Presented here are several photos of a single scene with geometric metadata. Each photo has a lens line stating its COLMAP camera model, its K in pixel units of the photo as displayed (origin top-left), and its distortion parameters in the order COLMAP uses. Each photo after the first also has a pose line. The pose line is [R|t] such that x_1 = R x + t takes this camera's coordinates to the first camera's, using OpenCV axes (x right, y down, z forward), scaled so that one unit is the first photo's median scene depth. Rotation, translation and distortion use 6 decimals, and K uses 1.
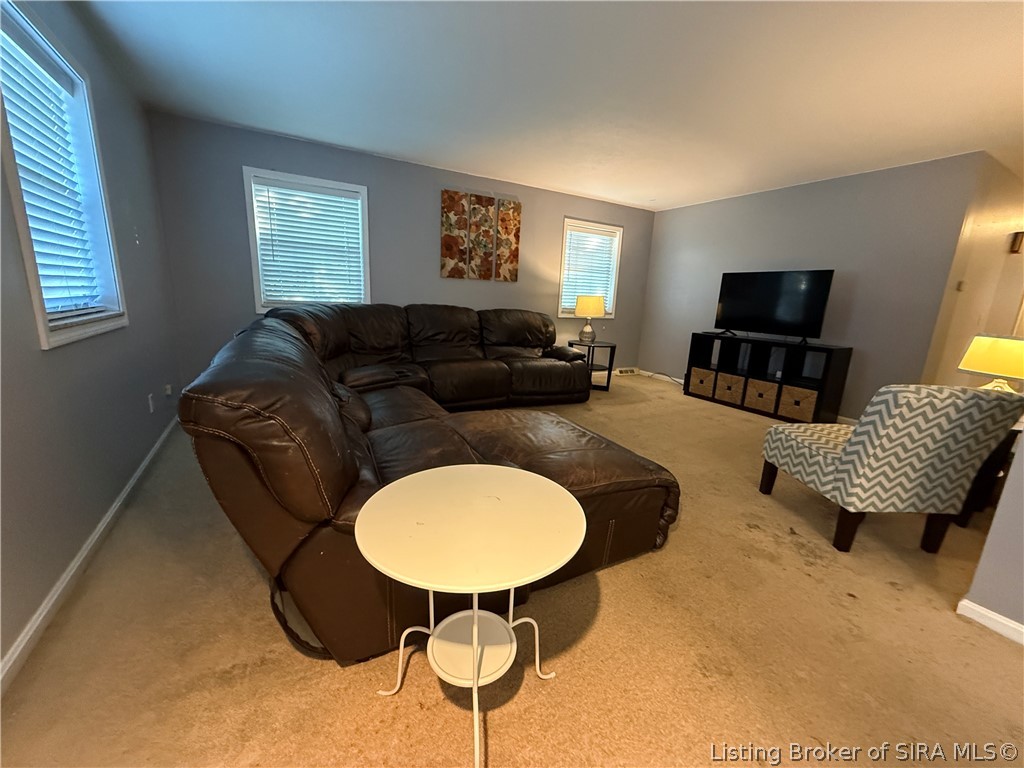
lens RADIAL K [[406.7, 0, 510.2], [0, 406.7, 385.0], [0, 0, 1]] dist [-0.000725, 0.000291]
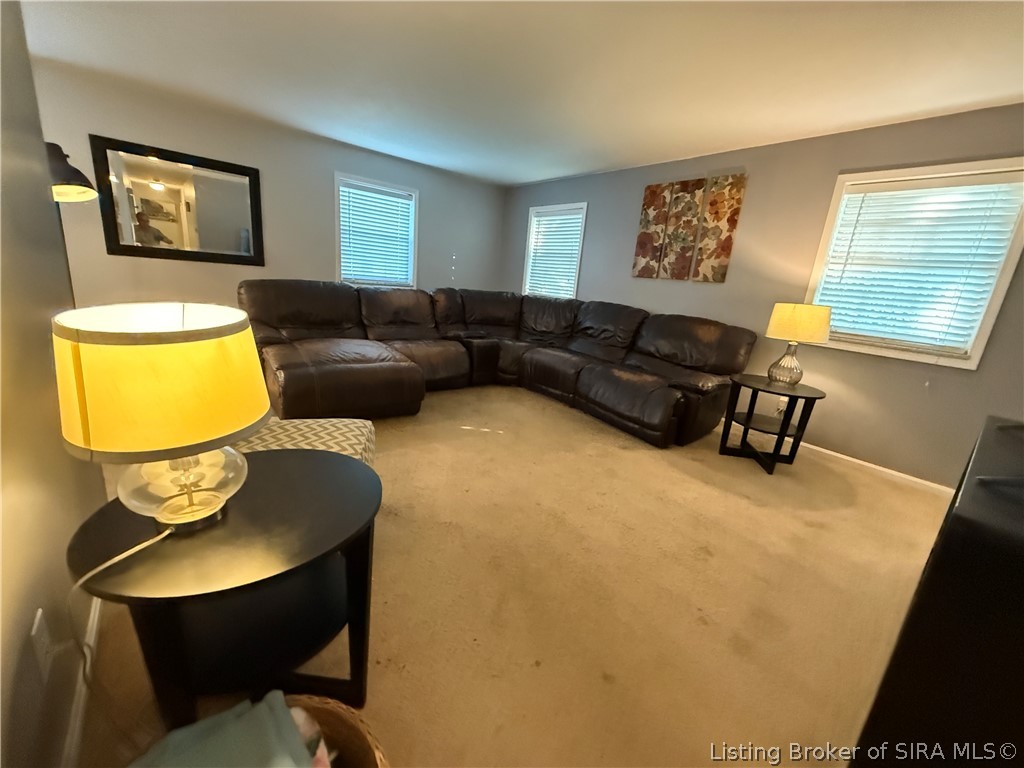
lens RADIAL K [[406.7, 0, 510.2], [0, 406.7, 385.0], [0, 0, 1]] dist [-0.000725, 0.000291]
pose [[0.162305, 0.223205, -0.961164, 0.767734], [-0.294559, 0.940626, 0.168696, -0.097751], [0.941749, 0.255739, 0.218415, 0.568932]]
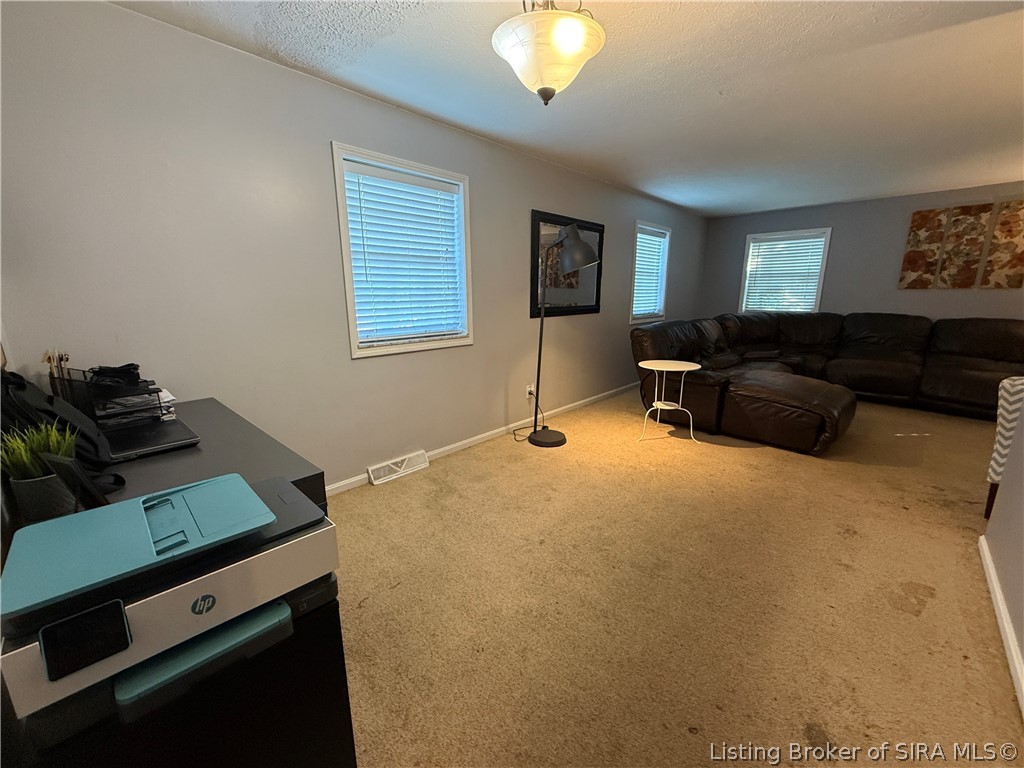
lens RADIAL K [[406.7, 0, 510.2], [0, 406.7, 385.0], [0, 0, 1]] dist [-0.000725, 0.000291]
pose [[0.277897, 0.168089, -0.945790, 0.631292], [-0.191238, 0.974544, 0.117009, 0.066666], [0.941383, 0.148355, 0.302968, -0.307524]]
